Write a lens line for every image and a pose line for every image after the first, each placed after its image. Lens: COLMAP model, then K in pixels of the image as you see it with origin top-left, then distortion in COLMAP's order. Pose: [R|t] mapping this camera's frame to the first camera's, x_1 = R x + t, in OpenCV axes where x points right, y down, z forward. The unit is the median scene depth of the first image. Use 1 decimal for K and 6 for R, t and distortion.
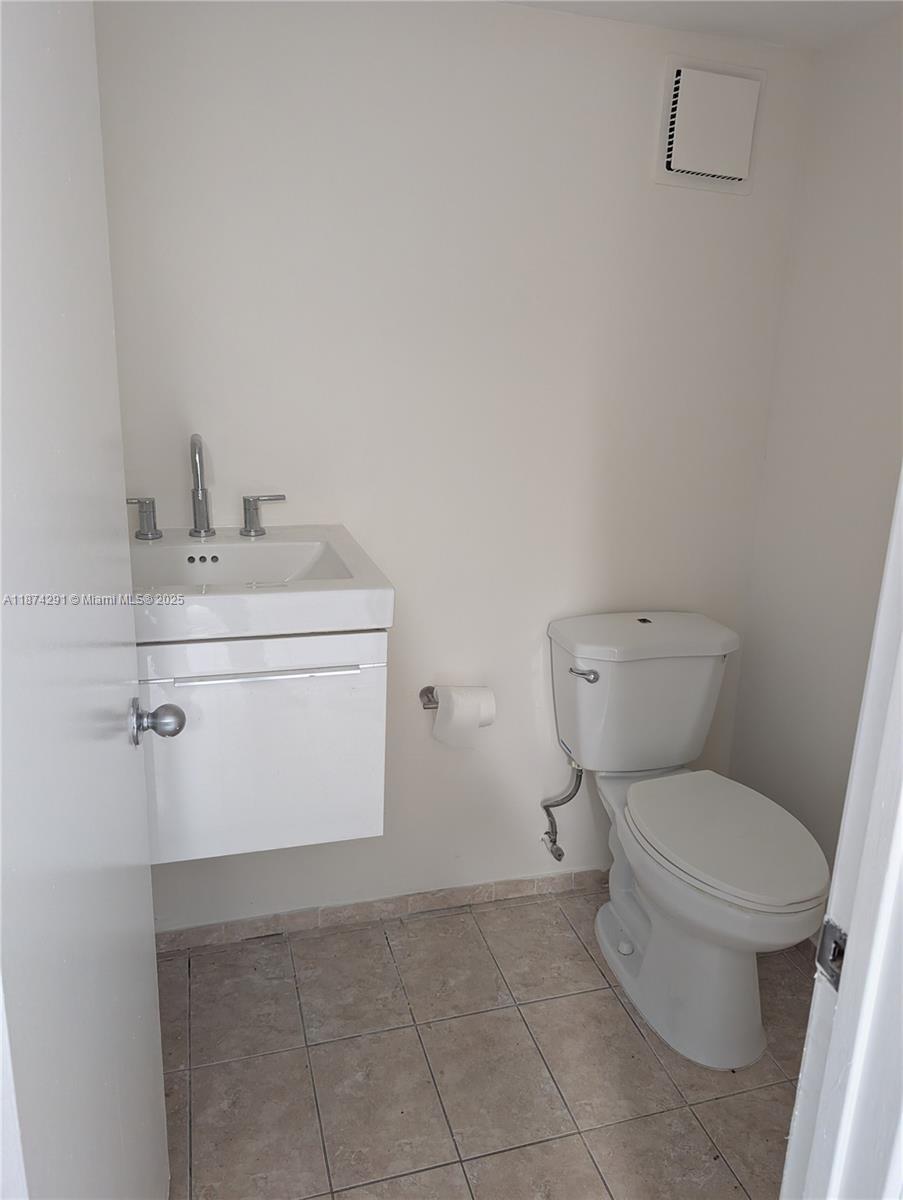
lens RADIAL K [[836.6, 0, 453.2], [0, 836.6, 591.1], [0, 0, 1]] dist [0.002046, -0.000656]
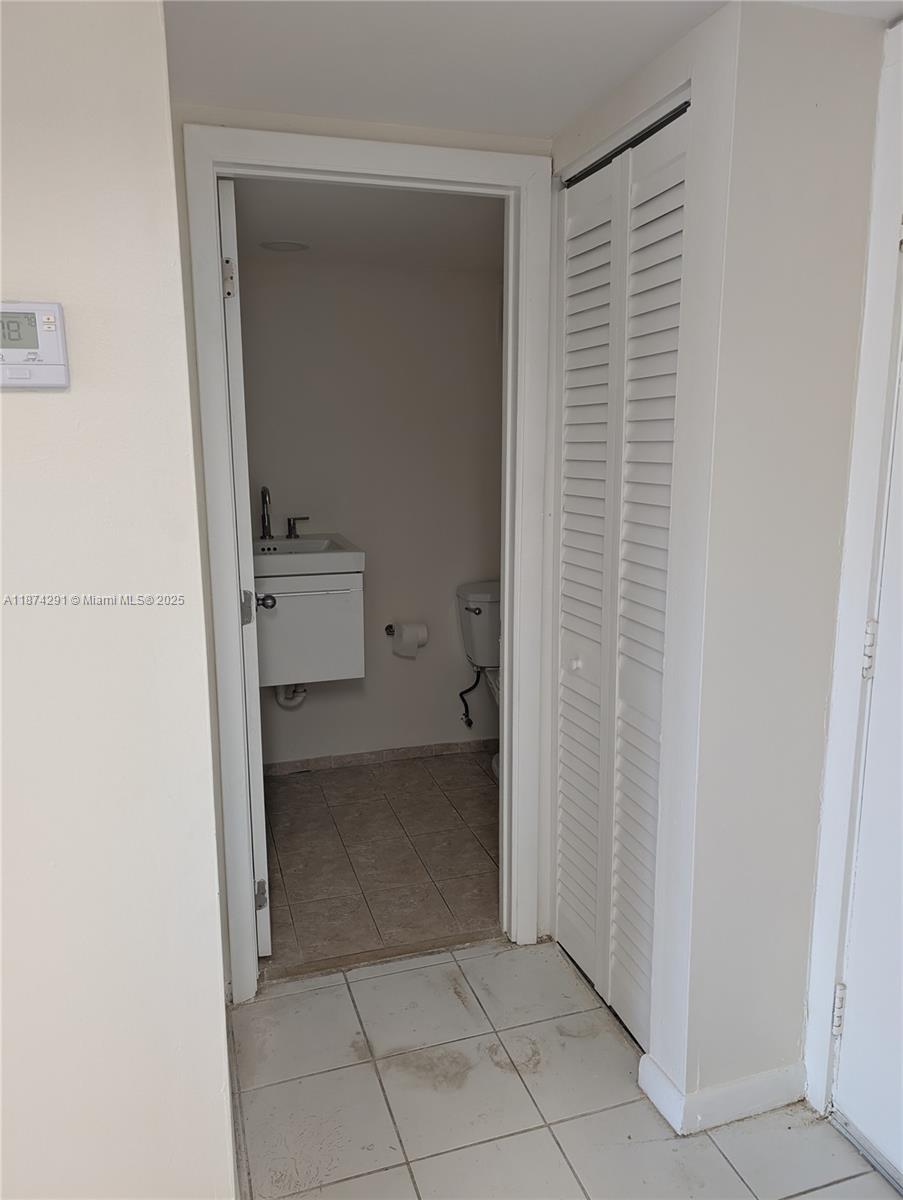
lens RADIAL K [[839.7, 0, 451.5], [0, 839.7, 600.0], [0, 0, 1]] dist [0.002014, 0.000047]
pose [[0.999209, -0.039170, 0.006897, 0.099369], [0.039558, 0.996748, -0.070197, 0.209155], [-0.004125, 0.070415, 0.997509, -0.854952]]
